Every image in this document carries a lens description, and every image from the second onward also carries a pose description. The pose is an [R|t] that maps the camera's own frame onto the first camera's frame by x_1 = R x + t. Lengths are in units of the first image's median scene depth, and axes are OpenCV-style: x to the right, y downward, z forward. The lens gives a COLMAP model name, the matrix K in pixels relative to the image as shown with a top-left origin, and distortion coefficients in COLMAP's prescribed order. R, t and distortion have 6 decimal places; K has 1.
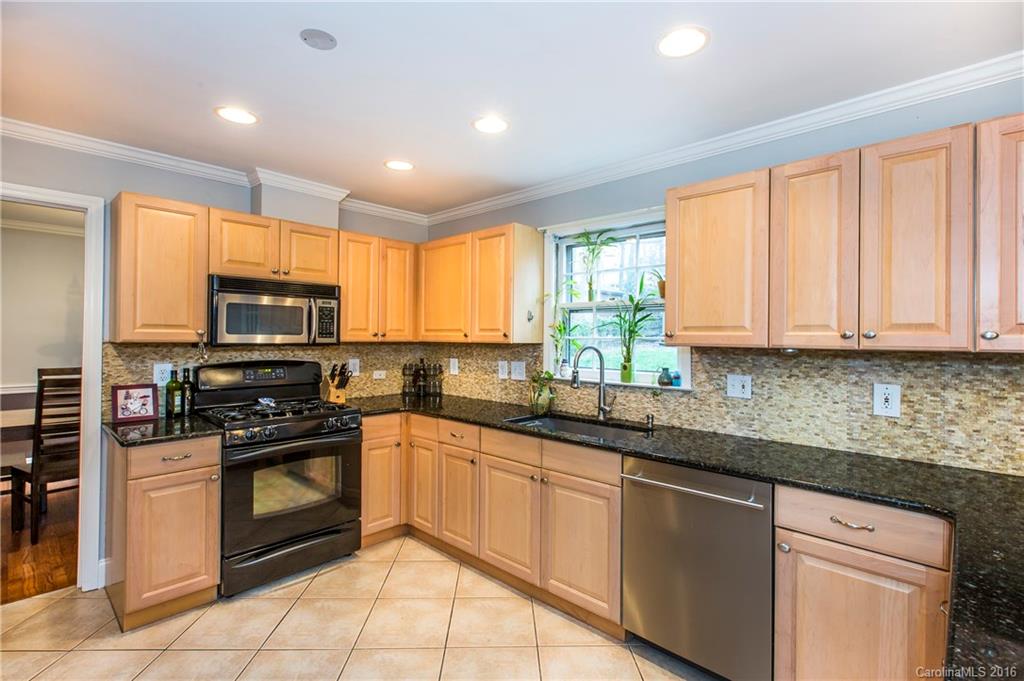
lens RADIAL K [[463.8, 0, 503.3], [0, 463.8, 336.6], [0, 0, 1]] dist [0.007127, -0.001214]
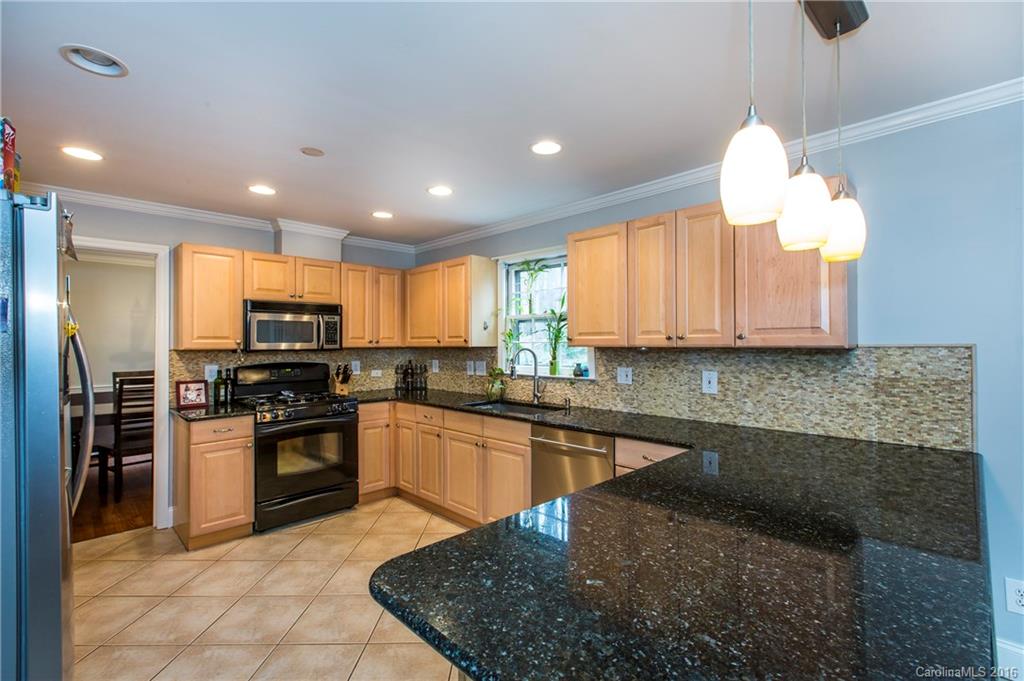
lens RADIAL K [[463.8, 0, 517.0], [0, 463.8, 339.5], [0, 0, 1]] dist [0.007127, -0.001214]
pose [[0.999403, -0.014603, -0.031319, 0.206129], [0.014447, 0.999882, -0.005190, 0.002624], [0.031391, 0.004735, 0.999496, -0.332888]]
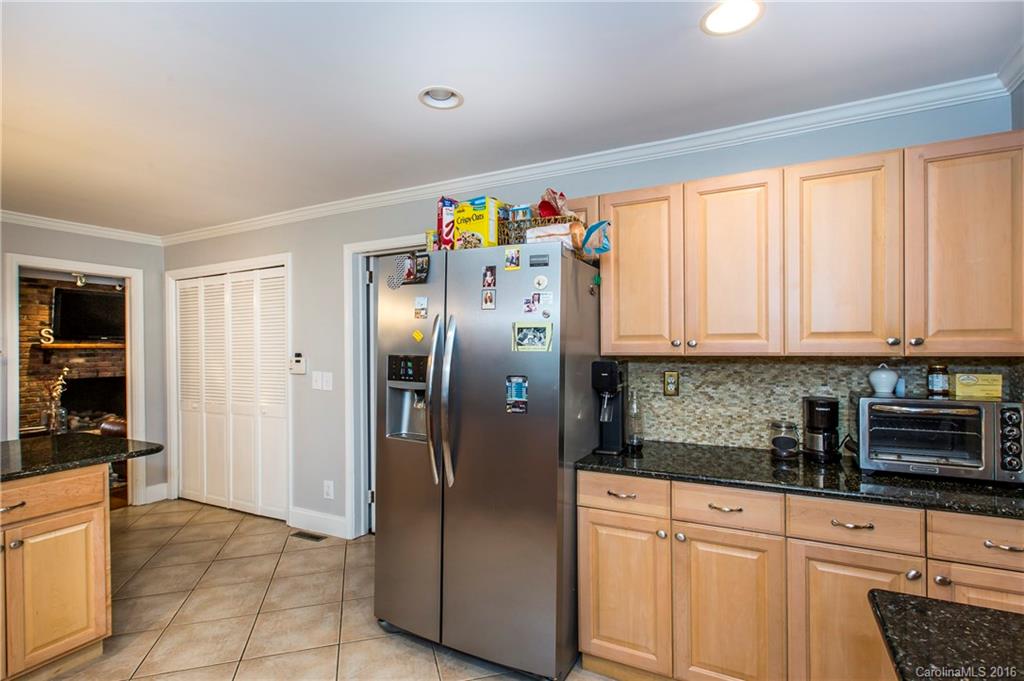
lens RADIAL K [[463.8, 0, 513.0], [0, 463.8, 359.6], [0, 0, 1]] dist [0.007127, -0.001214]
pose [[0.945990, -0.020857, 0.323523, -0.473135], [0.012559, 0.999537, 0.027716, -0.002644], [-0.323952, -0.022156, 0.945814, 0.444610]]
